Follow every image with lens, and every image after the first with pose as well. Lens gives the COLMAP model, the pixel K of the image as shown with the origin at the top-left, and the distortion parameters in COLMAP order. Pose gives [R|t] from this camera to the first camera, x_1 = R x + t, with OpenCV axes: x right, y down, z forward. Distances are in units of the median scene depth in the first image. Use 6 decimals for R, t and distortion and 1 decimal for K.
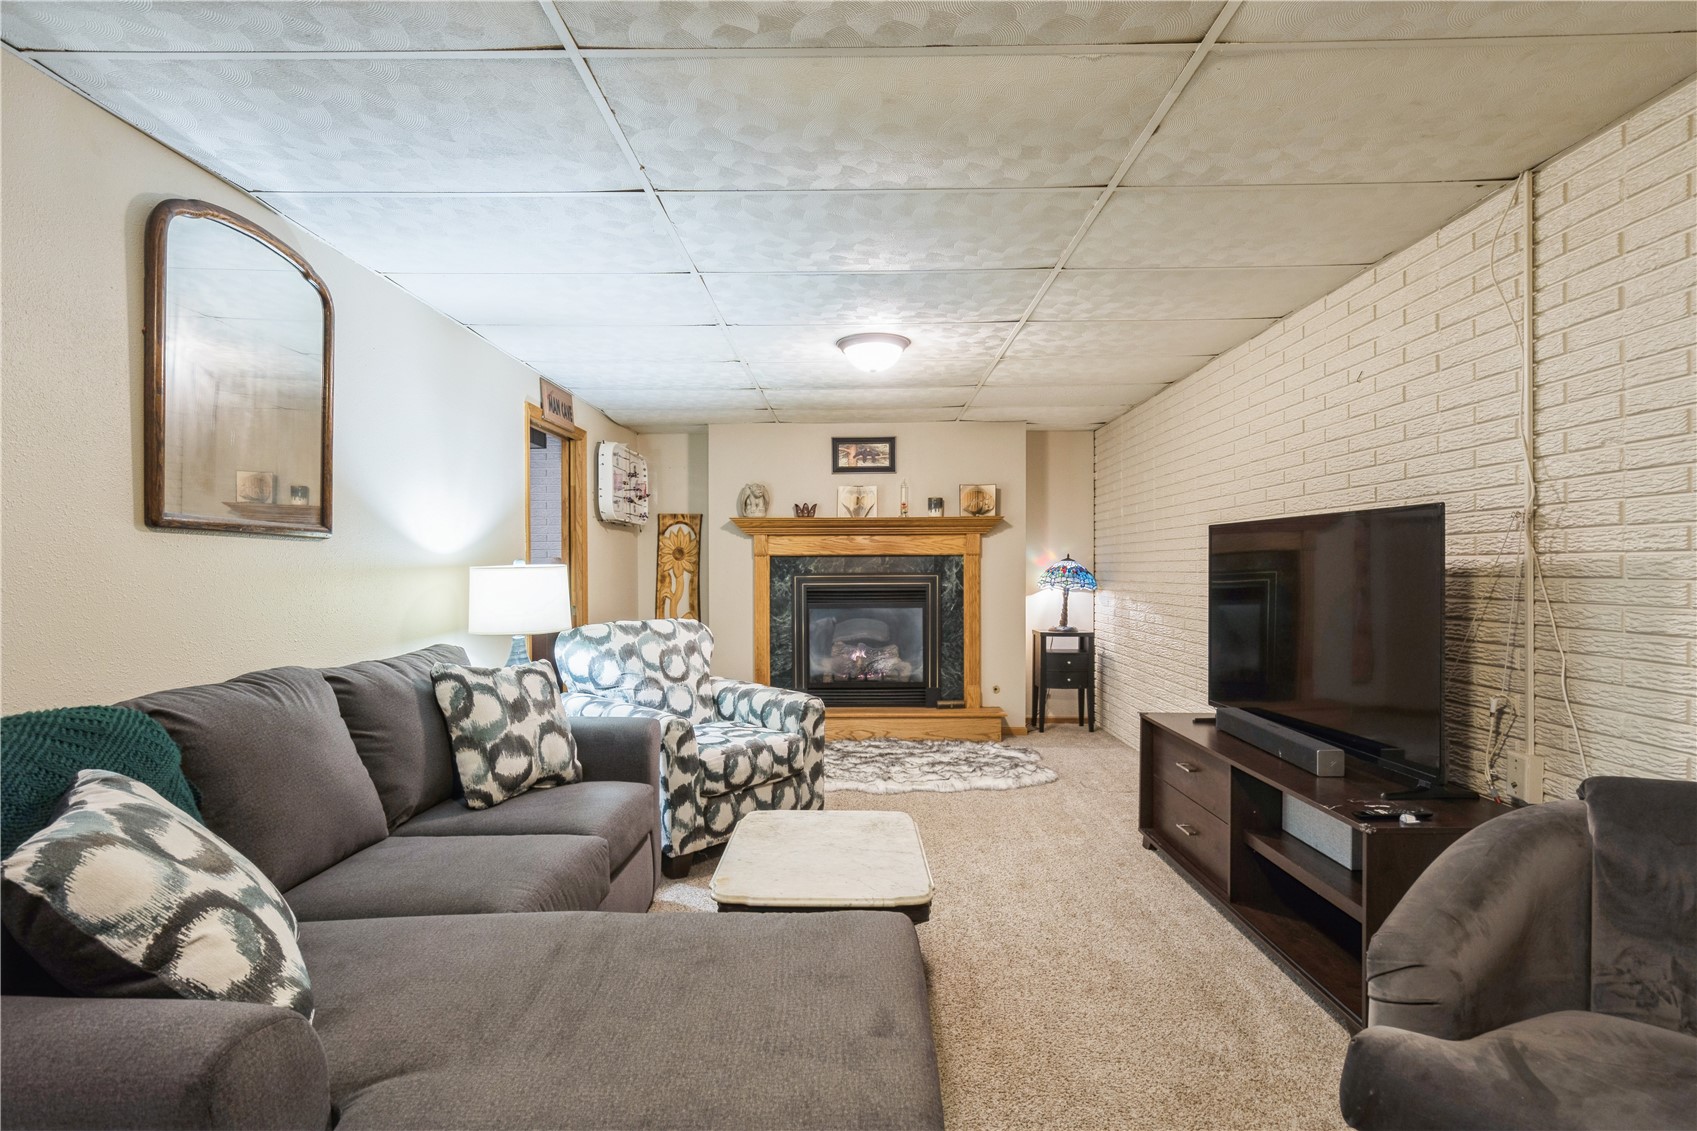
lens RADIAL K [[848.5, 0, 842.3], [0, 848.5, 578.5], [0, 0, 1]] dist [-0.004273, 0.002437]
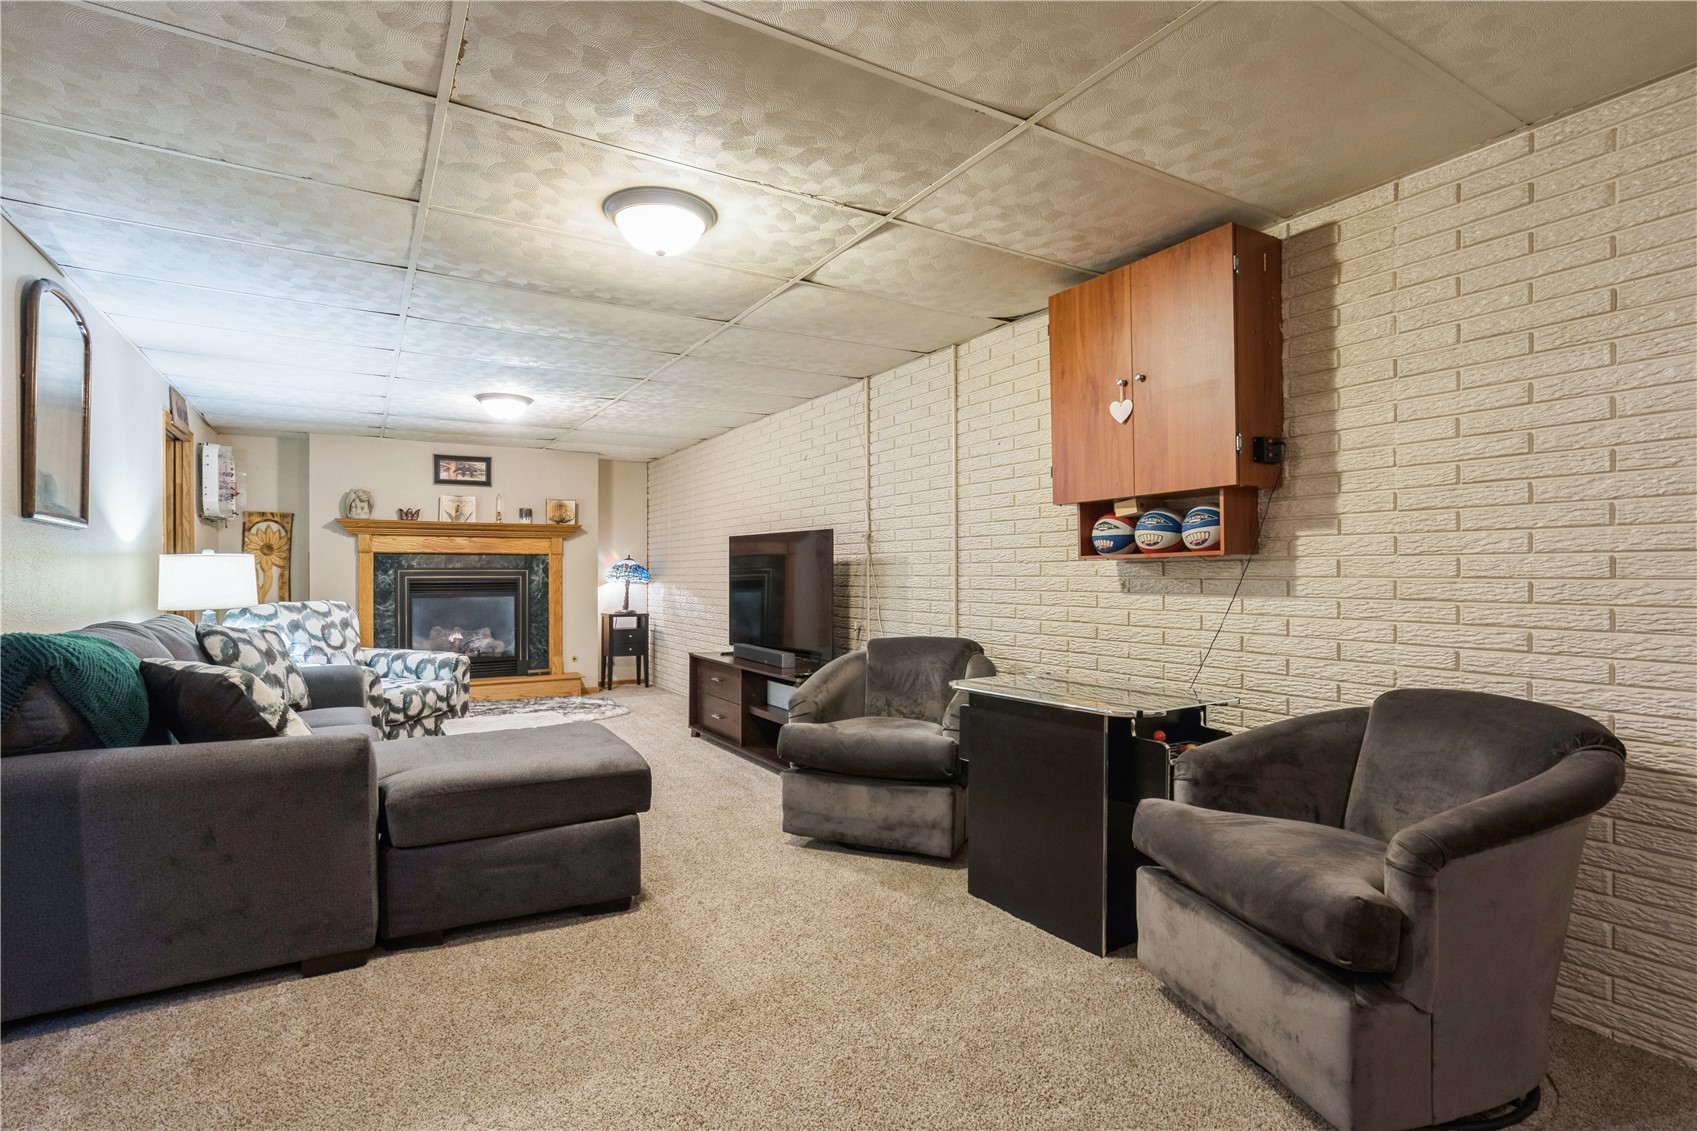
lens RADIAL K [[812.2, 0, 847.3], [0, 812.2, 572.7], [0, 0, 1]] dist [0.002533, 0.000007]
pose [[0.848570, 0.003054, 0.529075, -0.194768], [0.003994, 0.999918, -0.012178, 0.026009], [-0.529069, 0.012447, 0.848488, -0.431498]]
